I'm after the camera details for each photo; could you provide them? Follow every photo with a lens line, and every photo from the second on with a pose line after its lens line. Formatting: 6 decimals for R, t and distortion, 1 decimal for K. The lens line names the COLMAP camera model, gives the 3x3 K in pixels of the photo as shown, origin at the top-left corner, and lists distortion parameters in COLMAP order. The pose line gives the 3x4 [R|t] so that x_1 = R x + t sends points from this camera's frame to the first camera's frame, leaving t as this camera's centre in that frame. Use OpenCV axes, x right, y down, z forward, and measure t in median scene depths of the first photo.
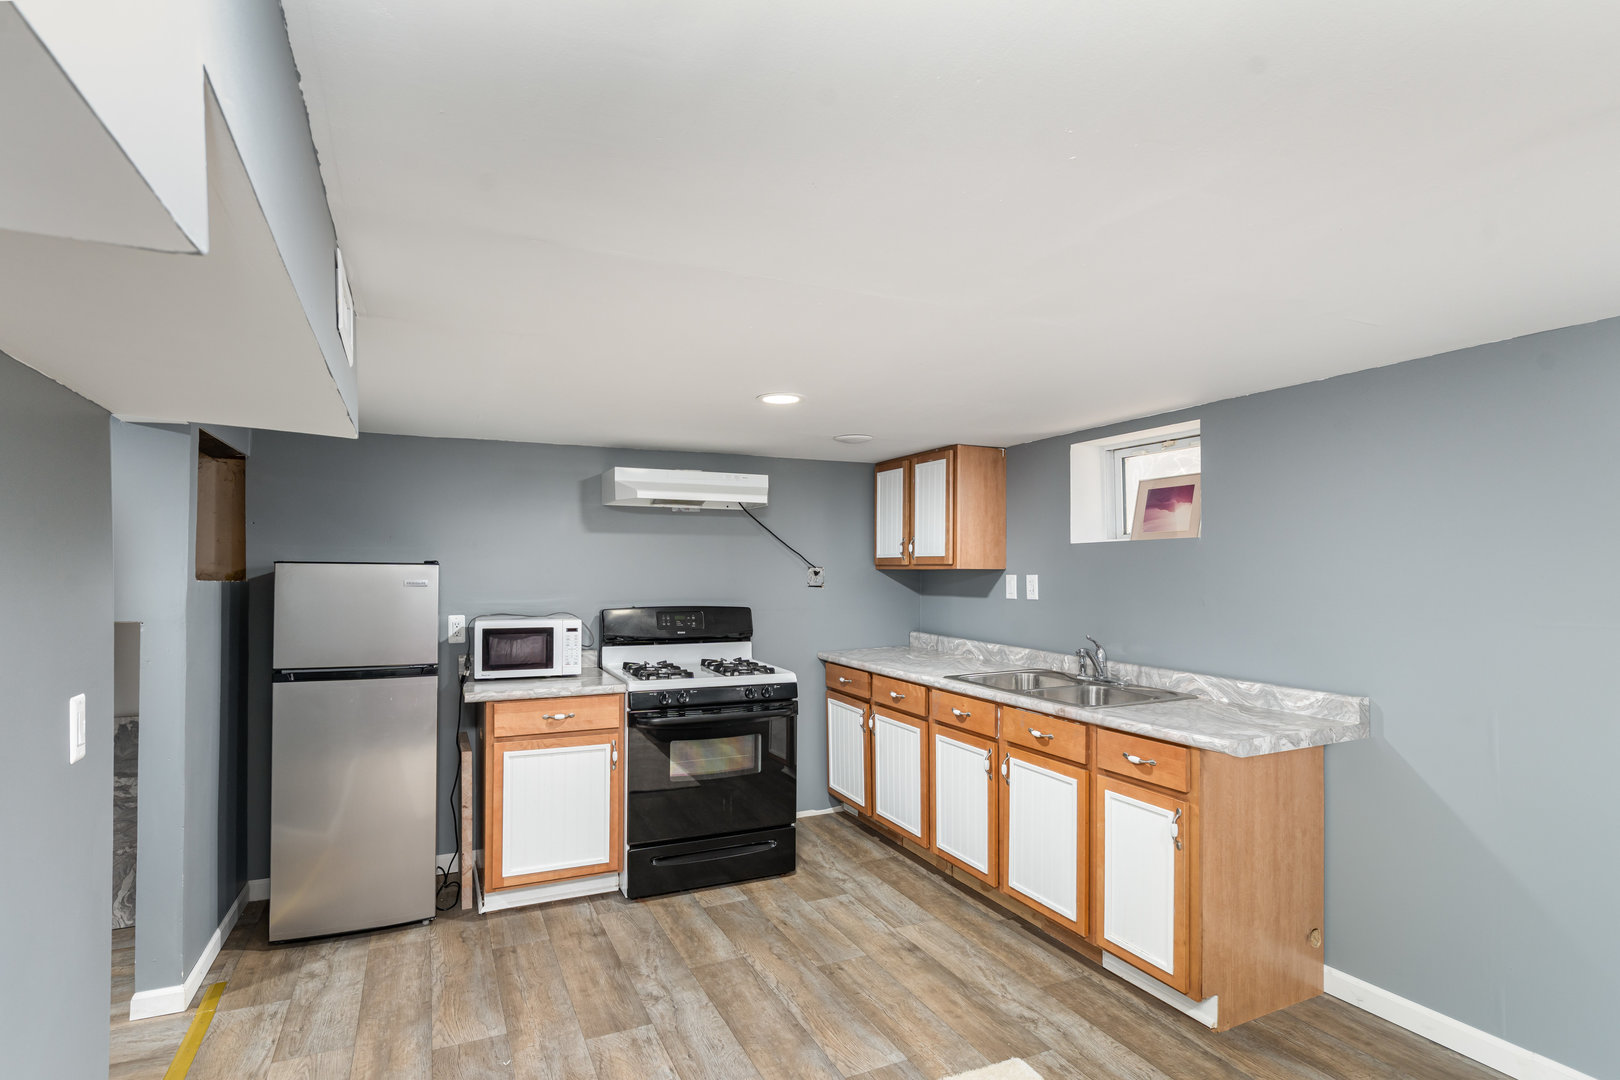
lens RADIAL K [[795.7, 0, 801.9], [0, 795.7, 565.6], [0, 0, 1]] dist [-0.000947, -0.000563]
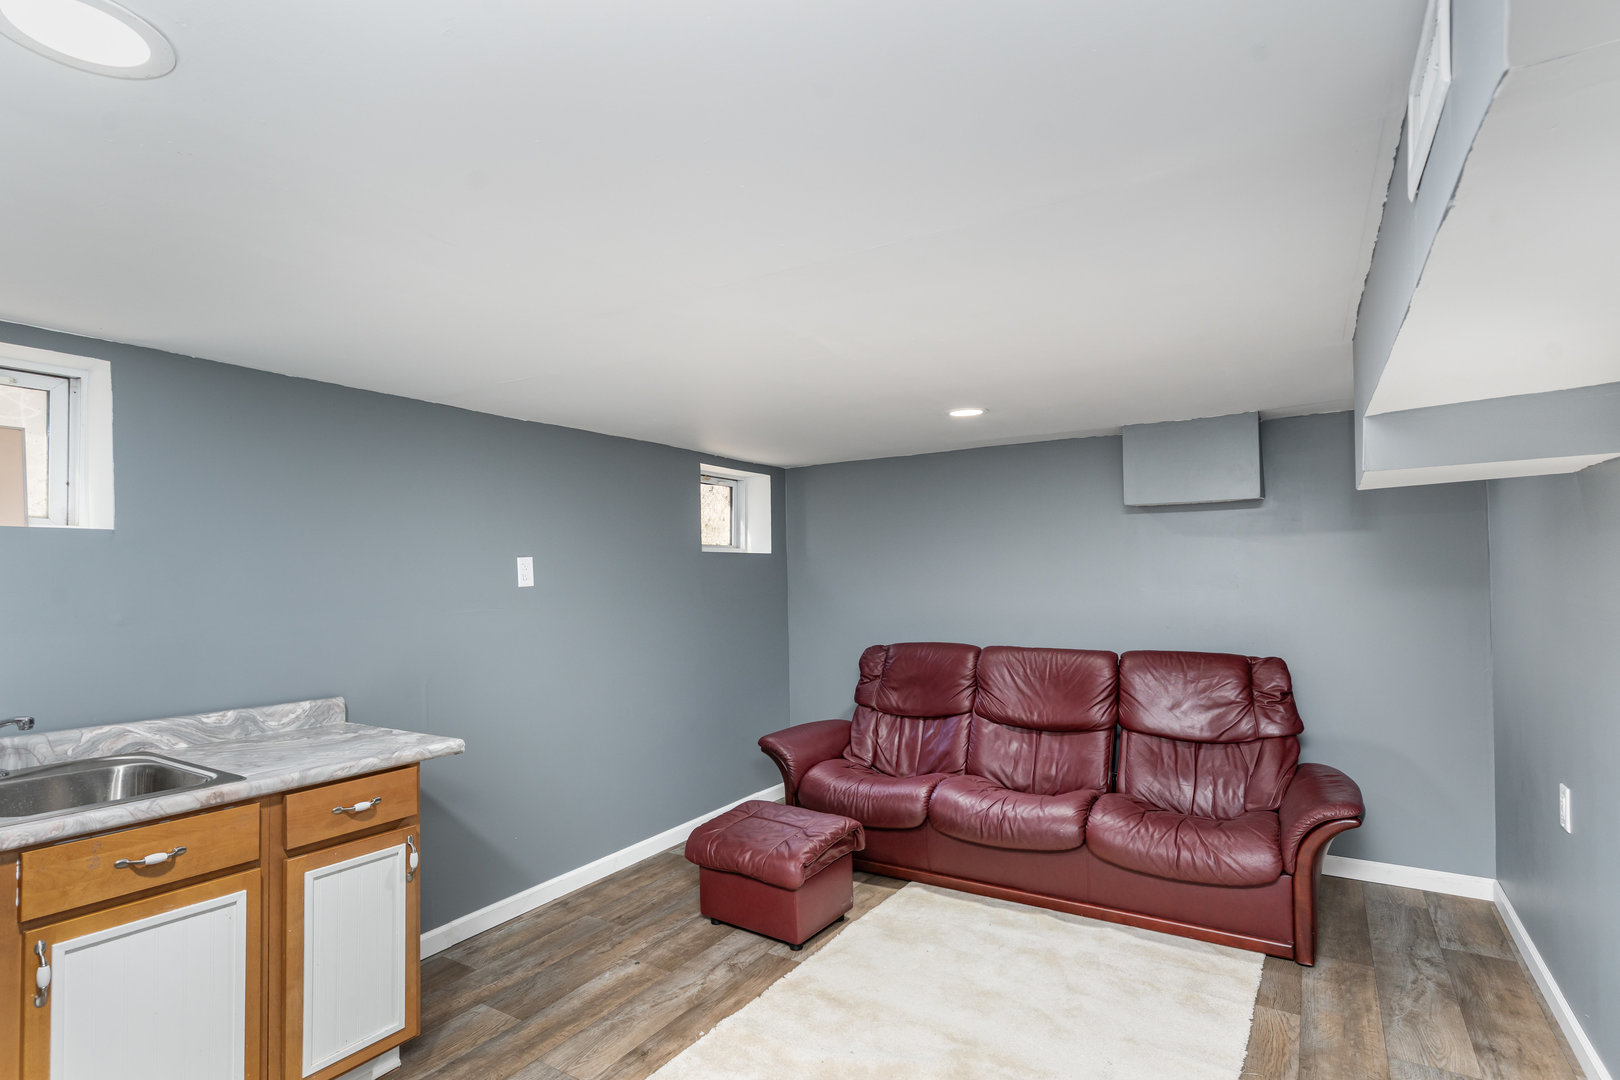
lens RADIAL K [[795.7, 0, 801.9], [0, 795.7, 565.6], [0, 0, 1]] dist [-0.000947, -0.000563]
pose [[-0.529628, 0.020457, 0.847983, -0.467069], [0.010347, 0.999791, -0.017657, 0.017657], [-0.848167, -0.000577, -0.529729, 0.970370]]
